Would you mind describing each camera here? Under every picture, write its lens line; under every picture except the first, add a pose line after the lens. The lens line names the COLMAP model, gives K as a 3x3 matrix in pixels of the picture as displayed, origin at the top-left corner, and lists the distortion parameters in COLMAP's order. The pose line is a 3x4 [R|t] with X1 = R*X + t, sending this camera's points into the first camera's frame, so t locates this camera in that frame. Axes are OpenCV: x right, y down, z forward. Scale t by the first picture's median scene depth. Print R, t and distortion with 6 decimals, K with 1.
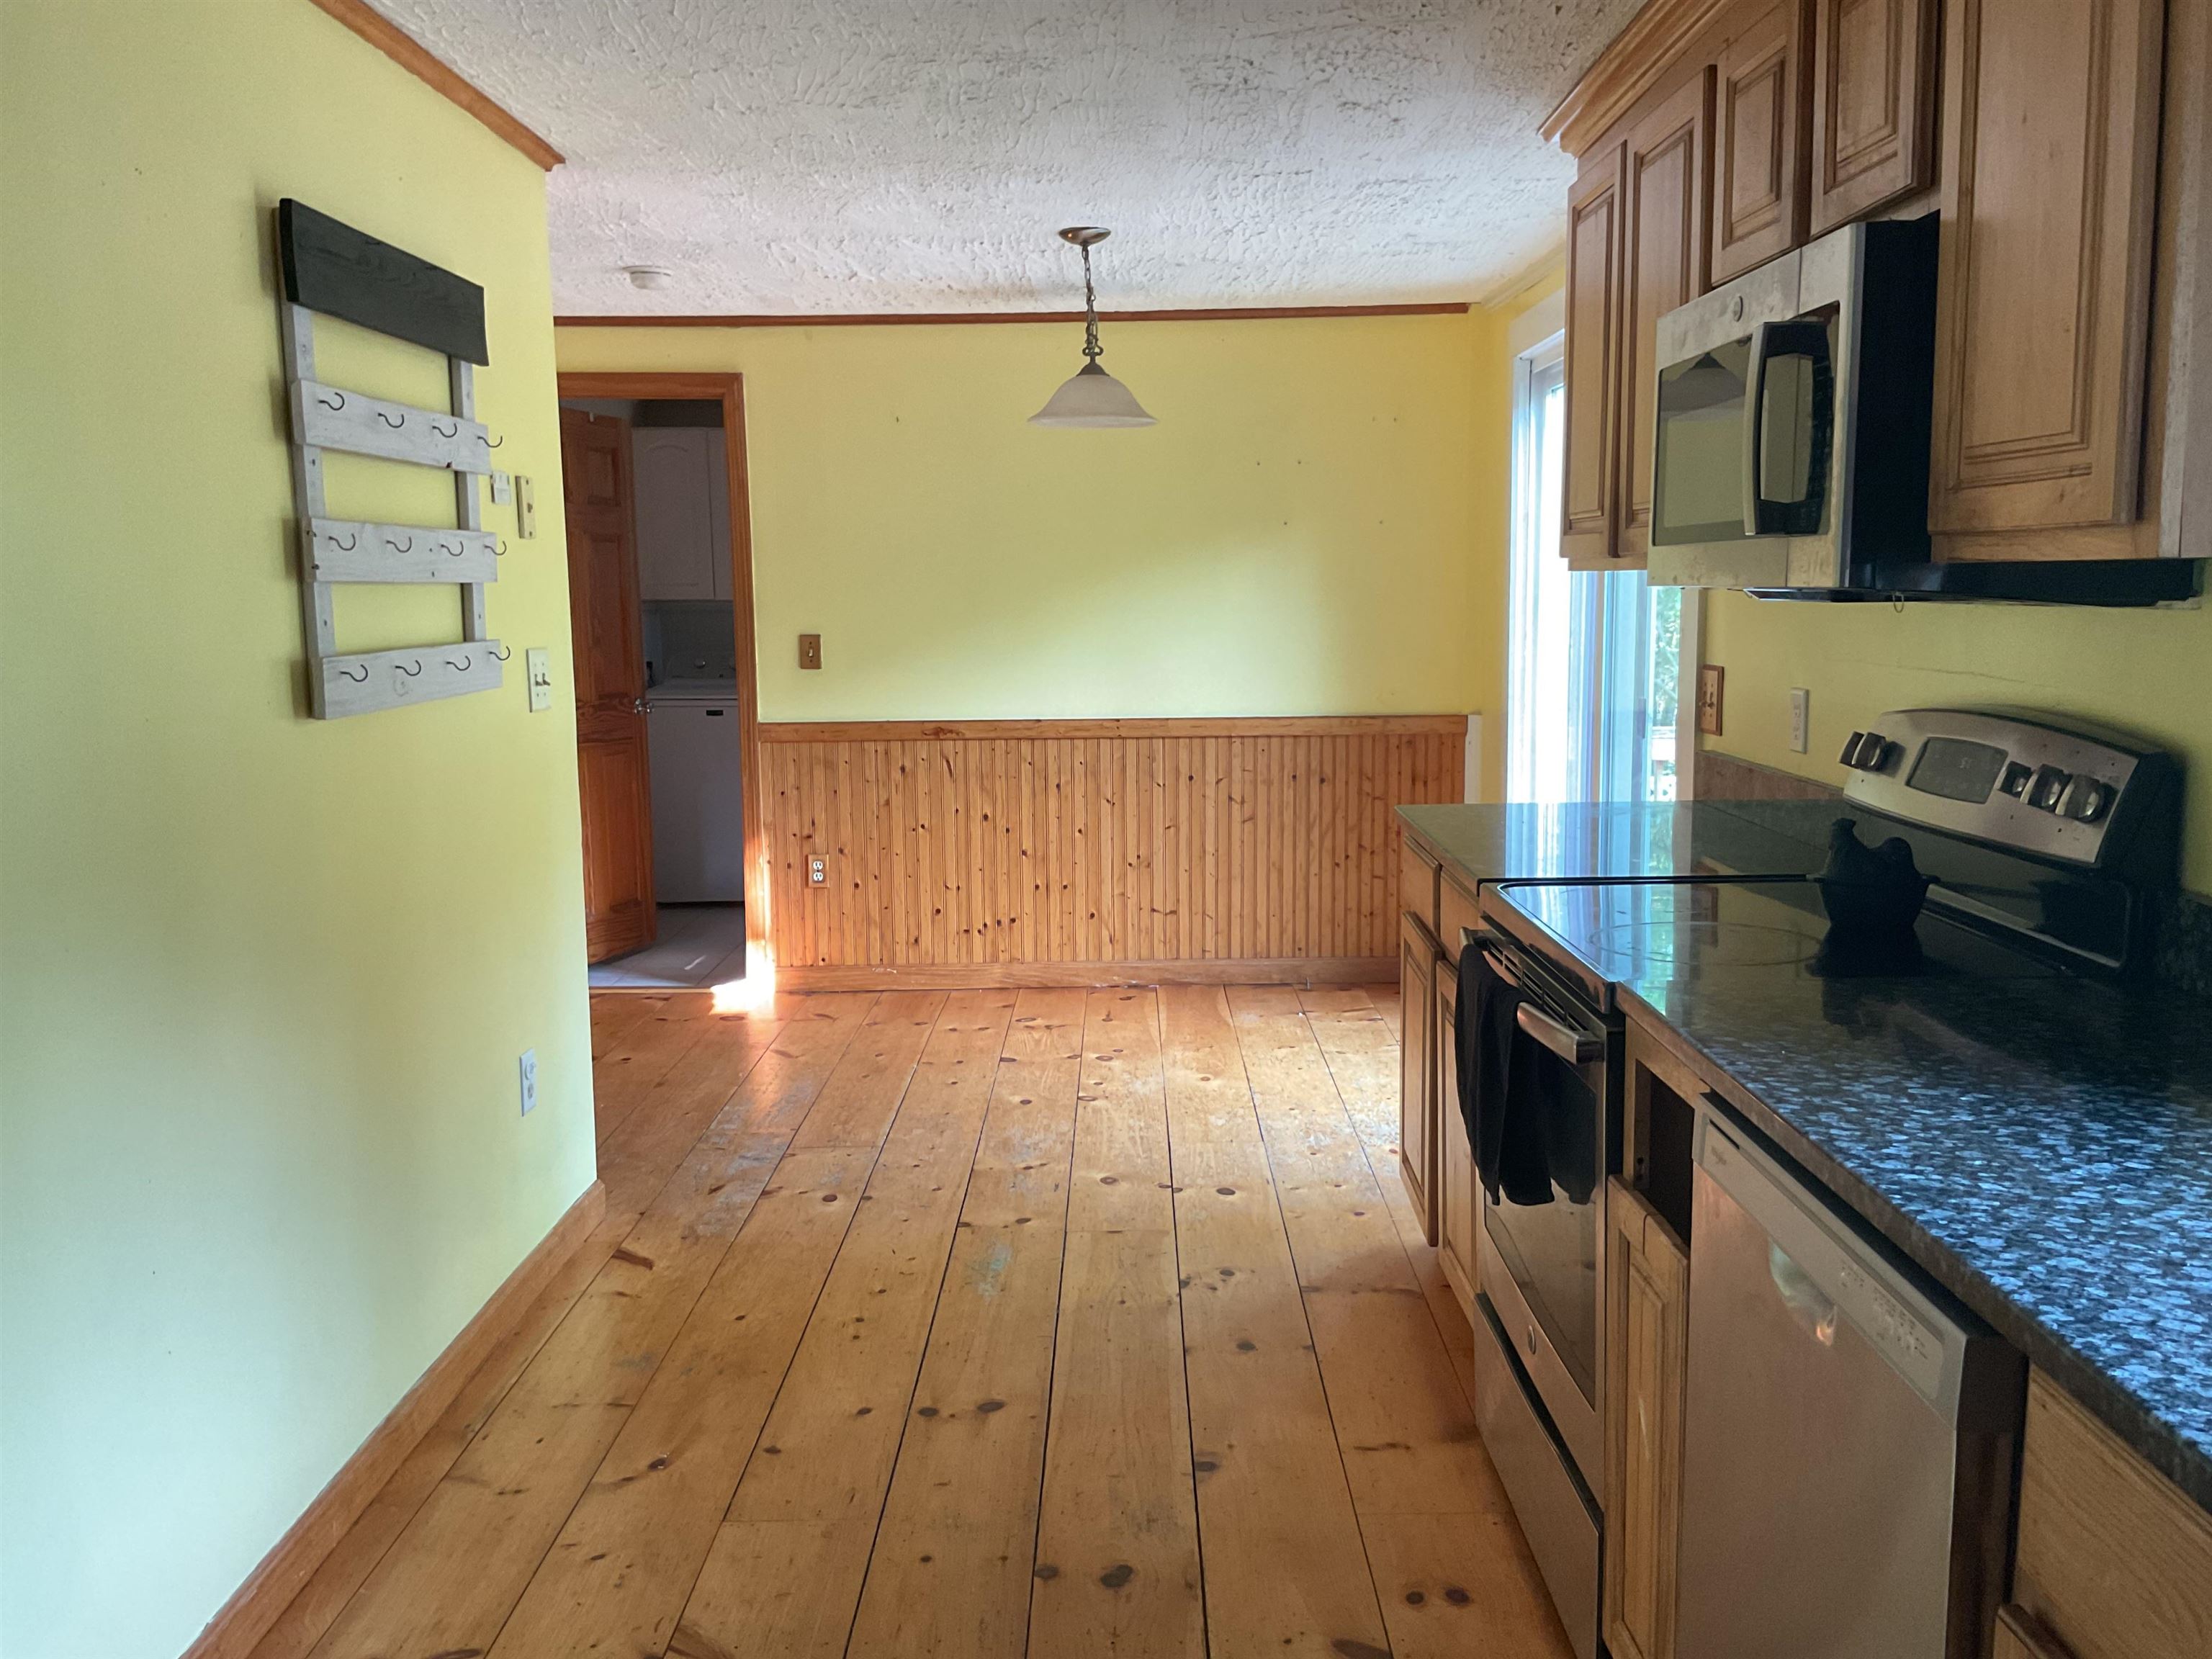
lens RADIAL K [[1838.7, 0, 1102.9], [0, 1838.7, 831.0], [0, 0, 1]] dist [0.066529, -0.120718]
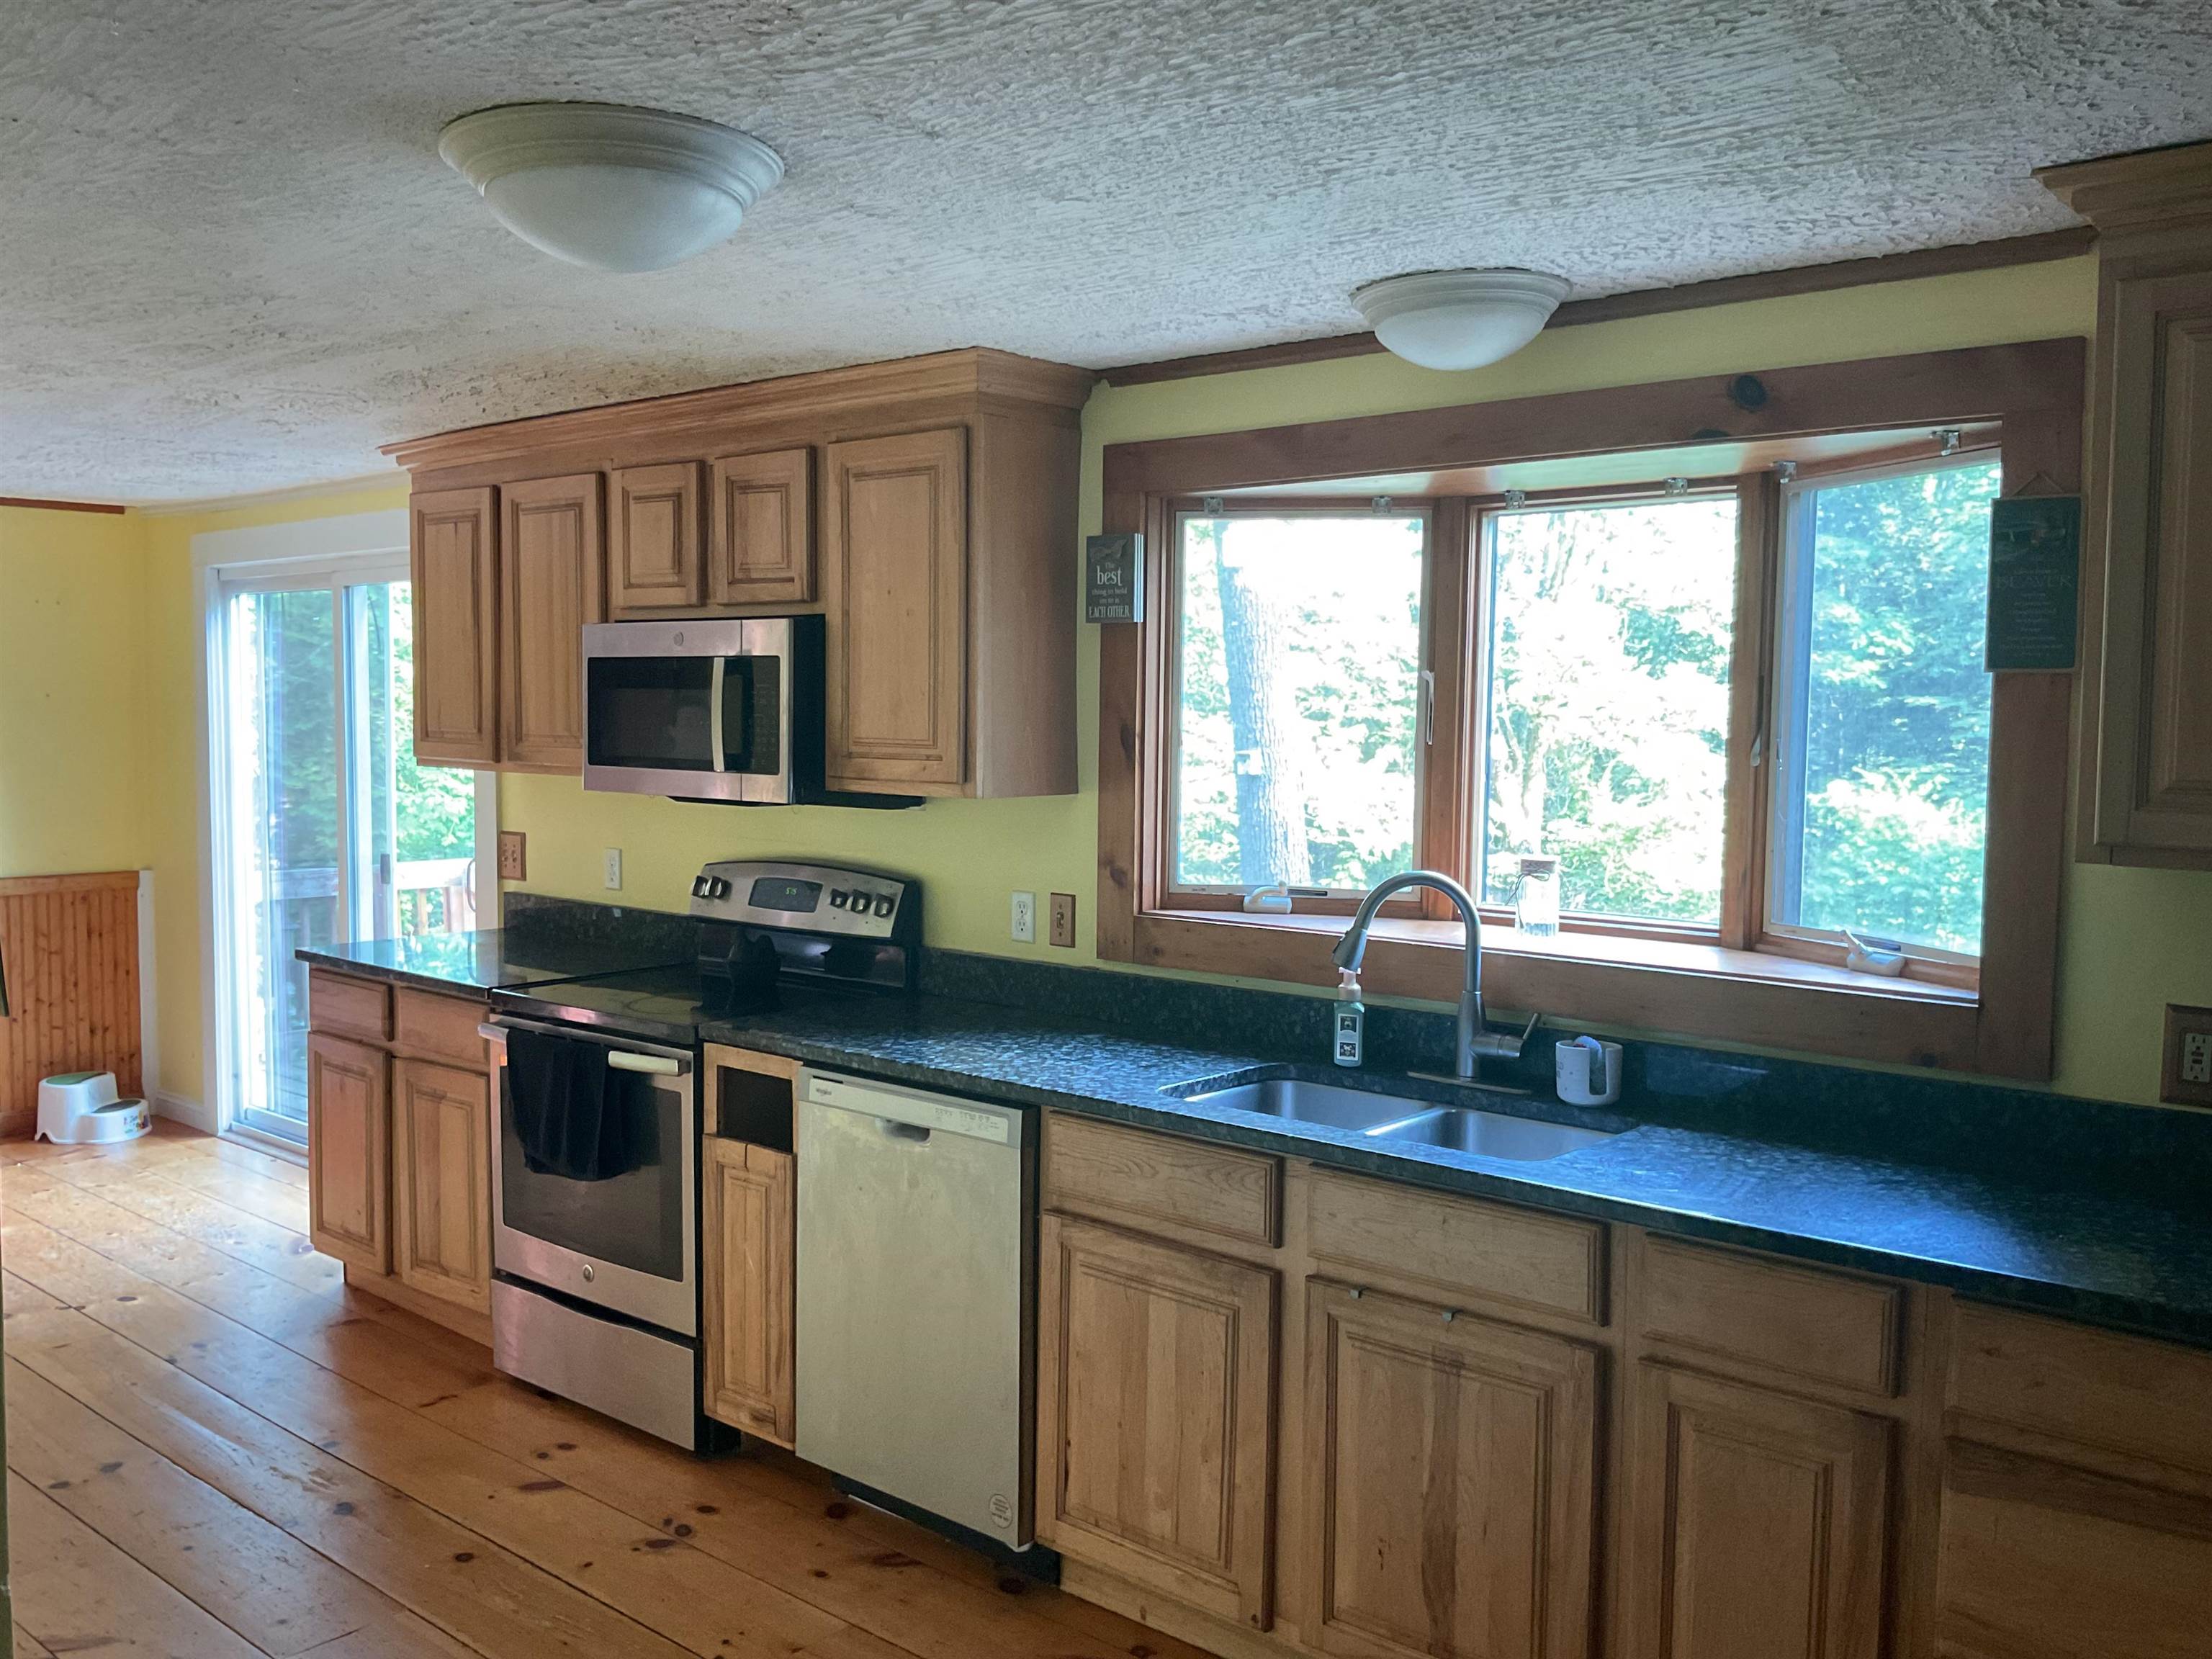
lens RADIAL K [[1838.7, 0, 1108.8], [0, 1838.7, 824.2], [0, 0, 1]] dist [0.066529, -0.120718]
pose [[0.641748, -0.030671, 0.766302, -0.370895], [0.084211, 0.995976, -0.030660, -0.010325], [-0.762278, 0.084207, 0.641749, -0.206045]]
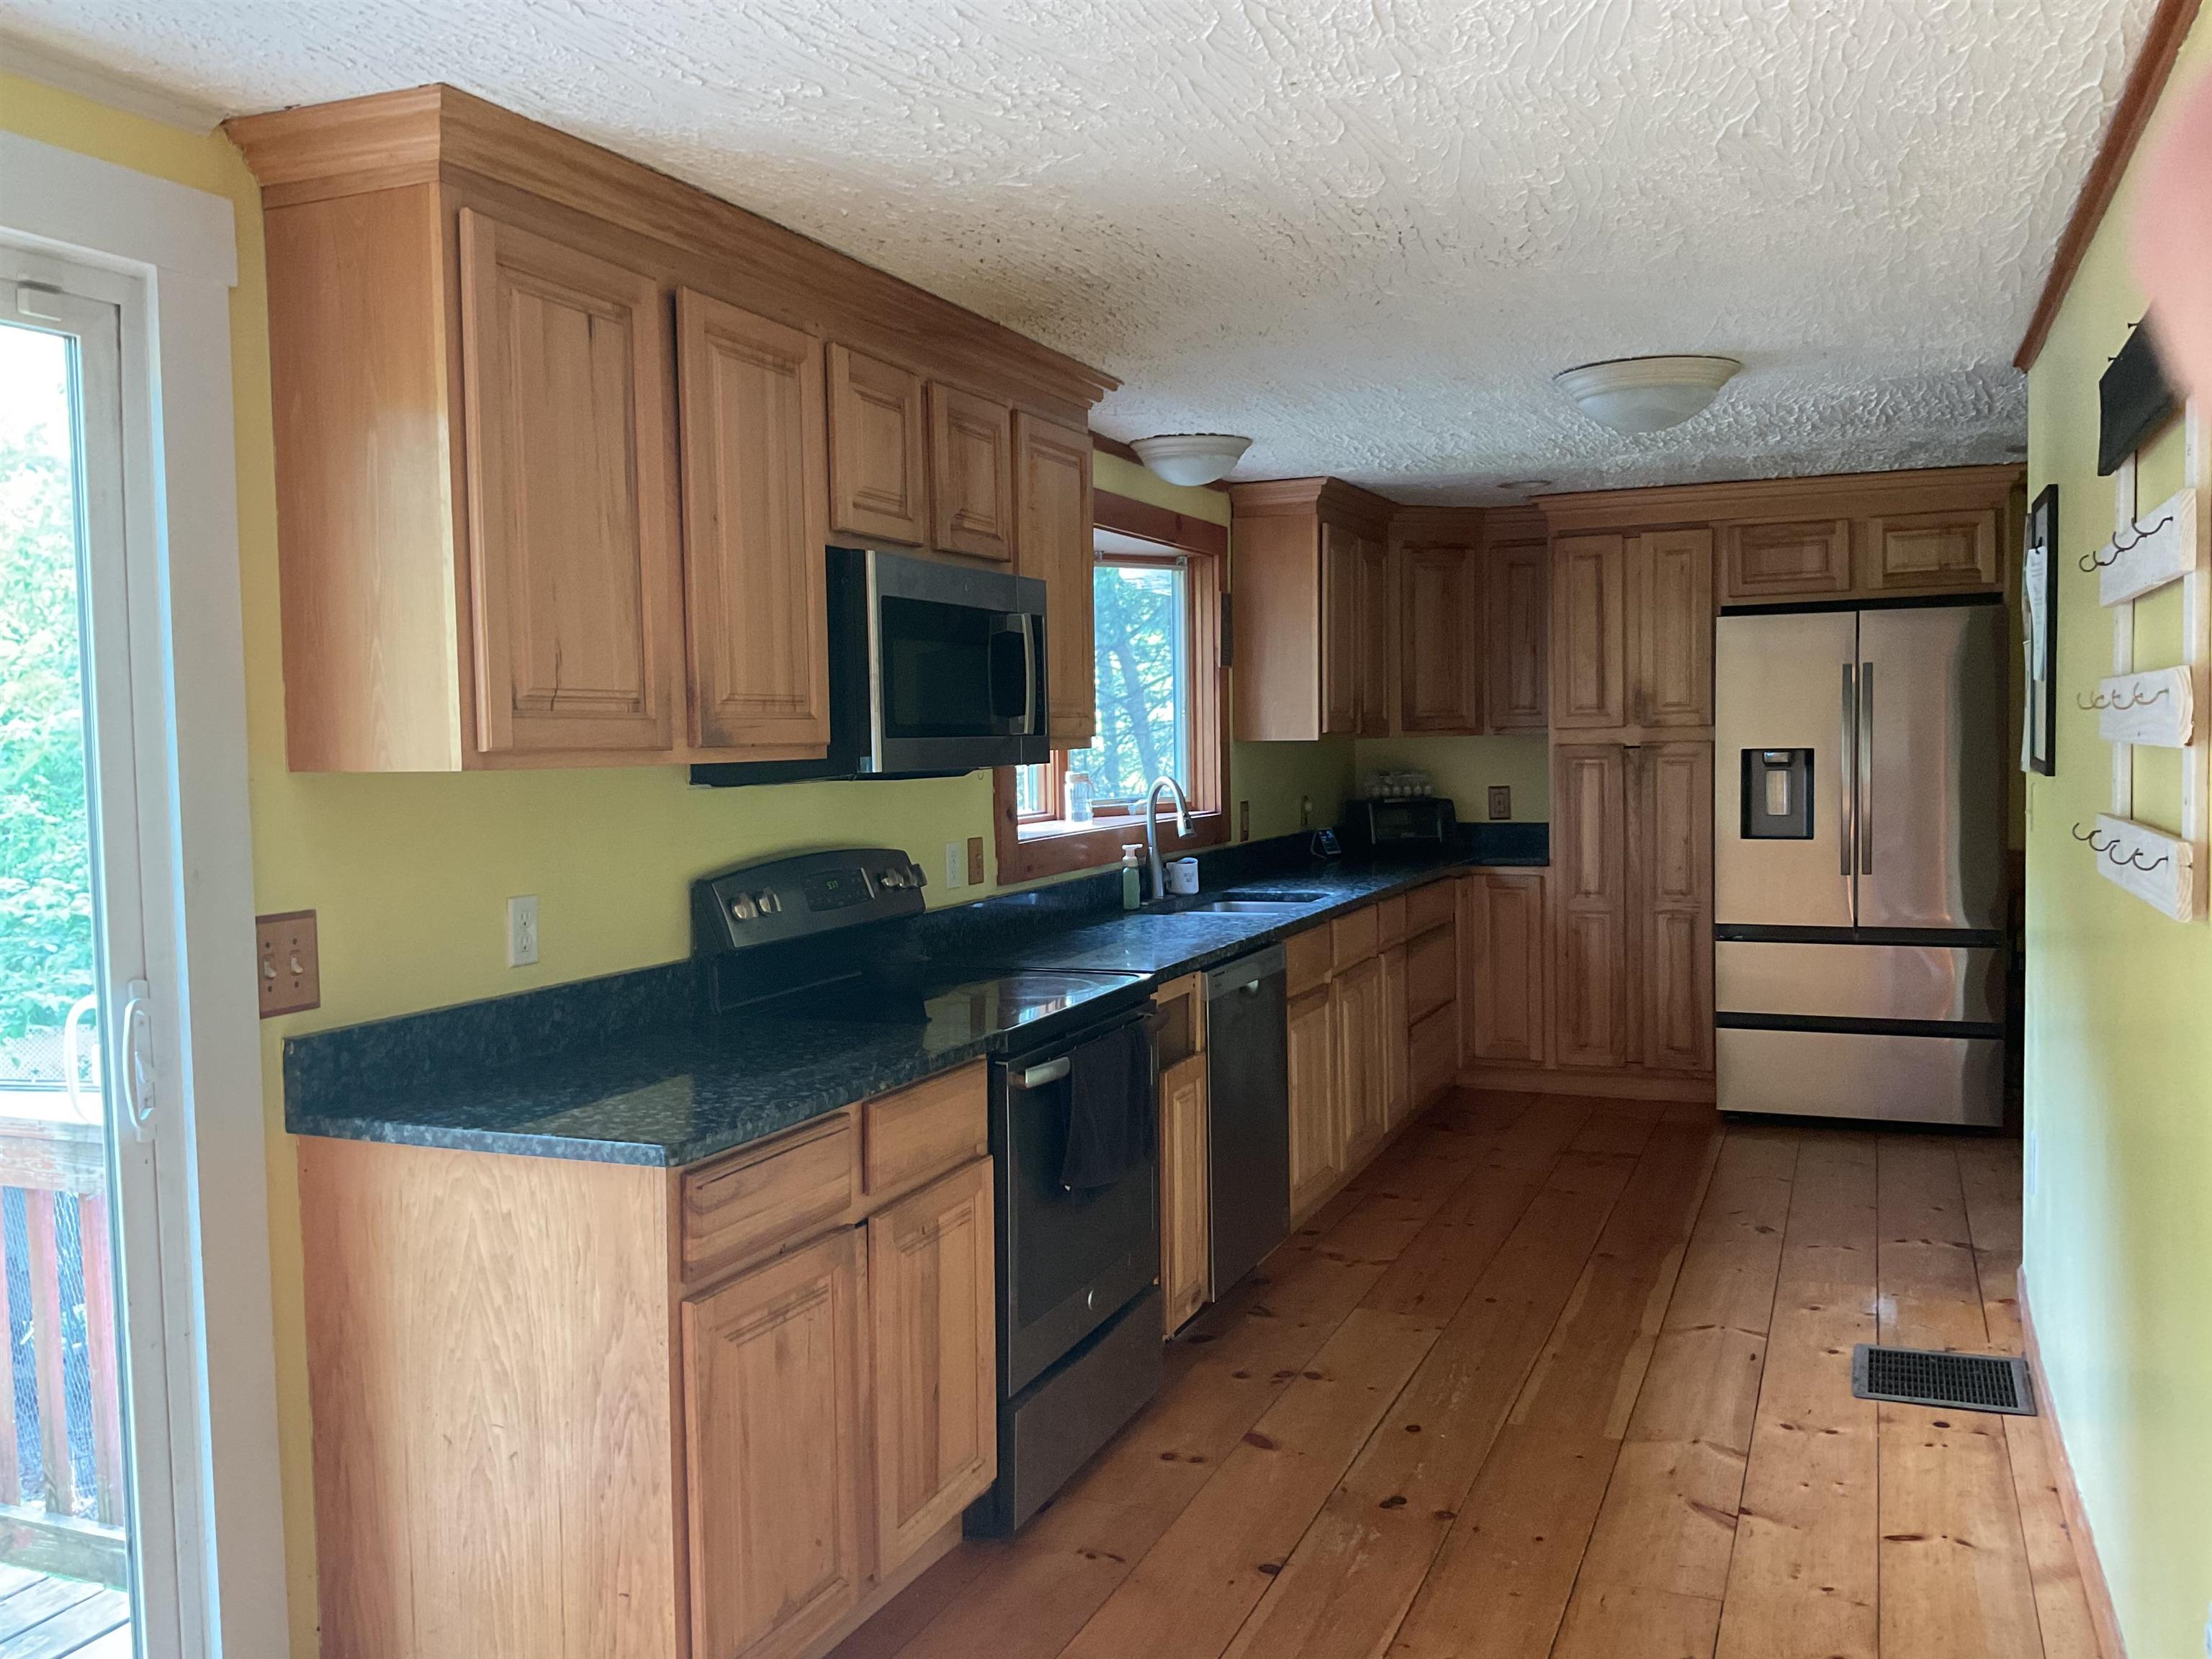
lens RADIAL K [[1838.7, 0, 1122.7], [0, 1838.7, 830.5], [0, 0, 1]] dist [0.066529, -0.120718]
pose [[-0.930719, 0.008043, 0.365647, -0.169778], [0.076630, 0.981856, 0.173457, -0.167104], [-0.357617, 0.189459, -0.914448, 1.169936]]
